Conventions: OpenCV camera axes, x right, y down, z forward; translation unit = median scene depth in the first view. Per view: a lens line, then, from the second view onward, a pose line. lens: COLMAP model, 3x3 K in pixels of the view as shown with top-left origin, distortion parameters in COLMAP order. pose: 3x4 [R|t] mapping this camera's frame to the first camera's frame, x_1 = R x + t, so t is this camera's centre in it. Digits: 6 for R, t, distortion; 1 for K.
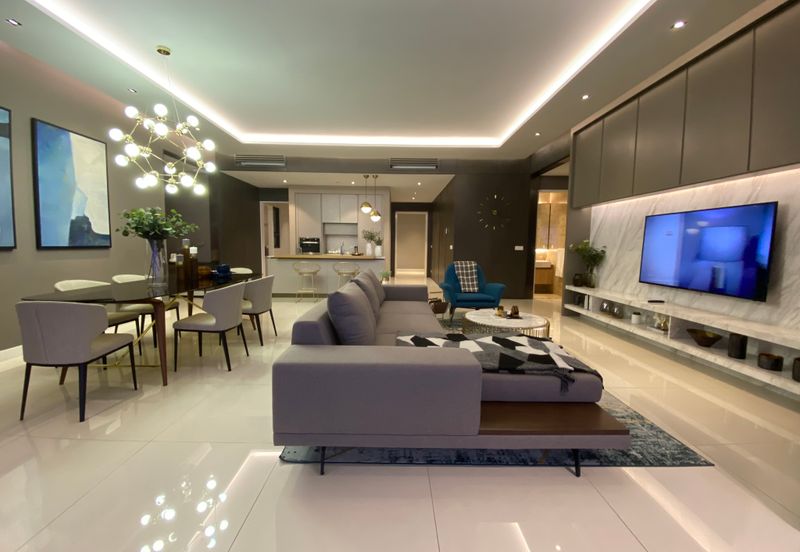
lens RADIAL K [[318.7, 0, 391.7], [0, 318.7, 277.0], [0, 0, 1]] dist [-0.002266, -0.008335]
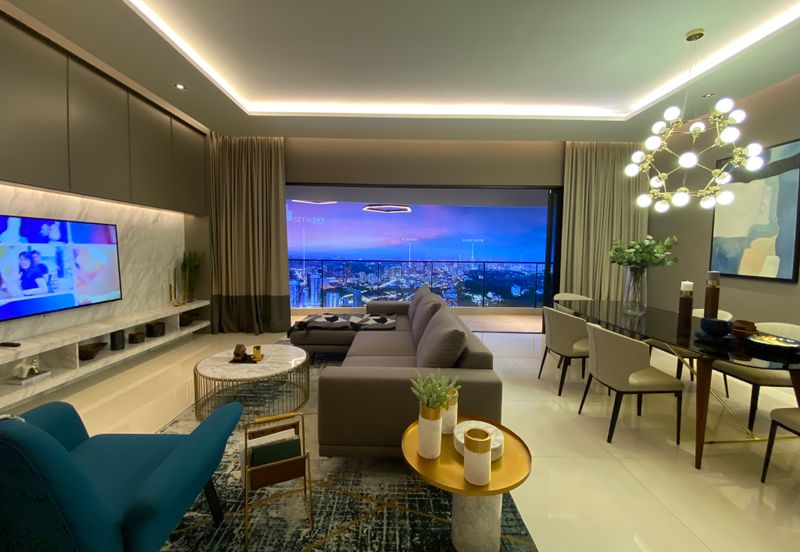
lens RADIAL K [[318.7, 0, 395.3], [0, 318.7, 277.7], [0, 0, 1]] dist [-0.002266, -0.008335]
pose [[-0.999469, -0.023289, -0.022771, 0.023916], [-0.026990, 0.983524, 0.178750, -0.142824], [0.018233, 0.179269, -0.983631, 1.154346]]
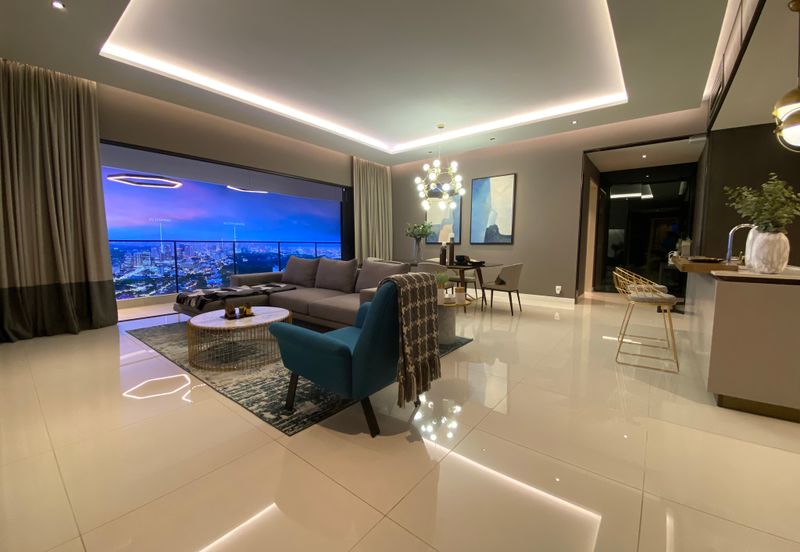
lens RADIAL K [[318.7, 0, 401.1], [0, 318.7, 273.5], [0, 0, 1]] dist [-0.002266, -0.008335]
pose [[-0.603689, 0.060288, -0.794937, 0.518494], [-0.090881, 0.985432, 0.143752, -0.101228], [0.792023, 0.159026, -0.589415, 1.228462]]
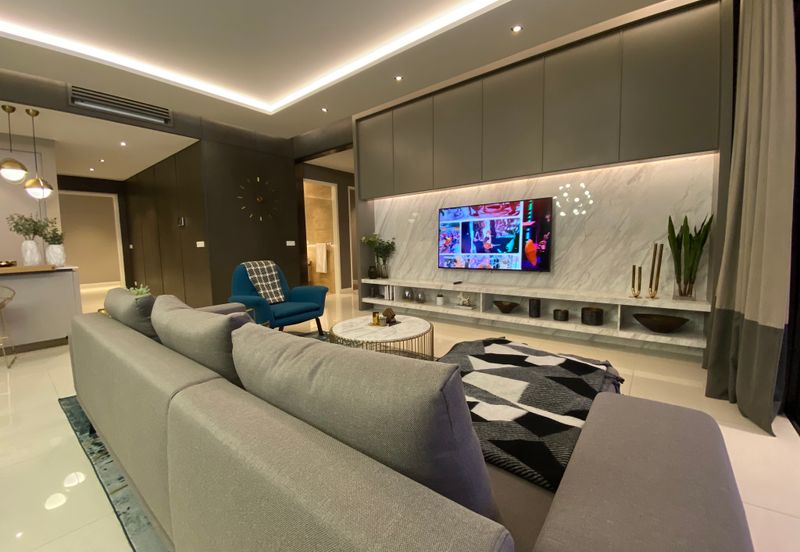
lens RADIAL K [[318.7, 0, 397.9], [0, 318.7, 277.3], [0, 0, 1]] dist [-0.002266, -0.008335]
pose [[0.608747, -0.105870, 0.786269, -0.149004], [0.104719, 0.993107, 0.052645, -0.019069], [-0.786423, 0.050290, 0.615638, 0.323498]]
